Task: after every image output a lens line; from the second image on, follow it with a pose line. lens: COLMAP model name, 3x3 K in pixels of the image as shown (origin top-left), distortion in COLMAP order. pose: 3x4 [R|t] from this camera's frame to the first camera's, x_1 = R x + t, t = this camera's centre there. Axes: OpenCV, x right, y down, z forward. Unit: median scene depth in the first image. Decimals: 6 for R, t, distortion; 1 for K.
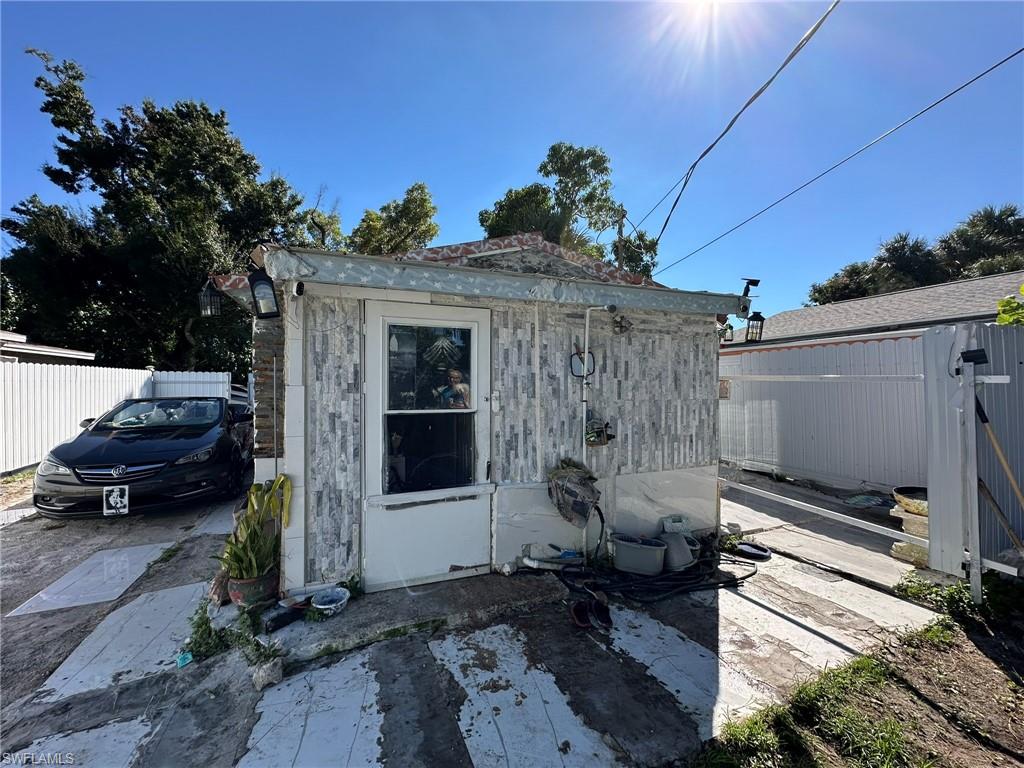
lens RADIAL K [[411.3, 0, 509.1], [0, 411.3, 379.4], [0, 0, 1]] dist [-0.004403, 0.001464]
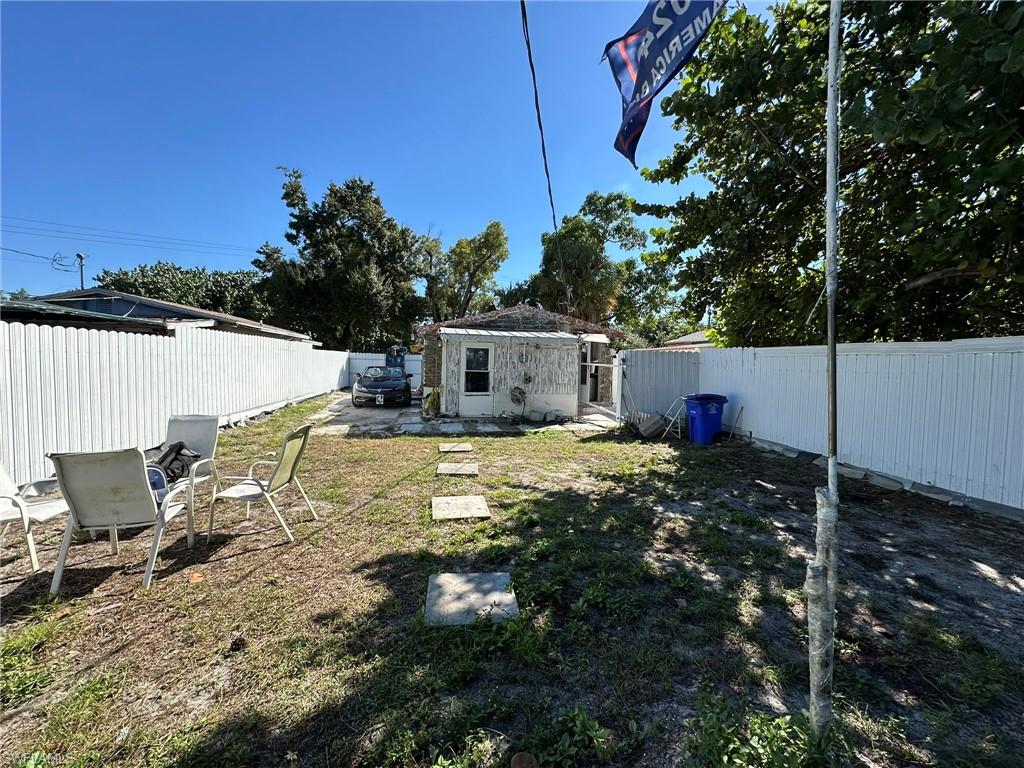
lens RADIAL K [[411.3, 0, 514.8], [0, 411.3, 383.0], [0, 0, 1]] dist [-0.004403, 0.001464]
pose [[0.981151, 0.036055, -0.189850, 0.181847], [-0.025134, 0.997905, 0.059622, -0.009483], [0.191602, -0.053727, 0.980001, -0.550771]]
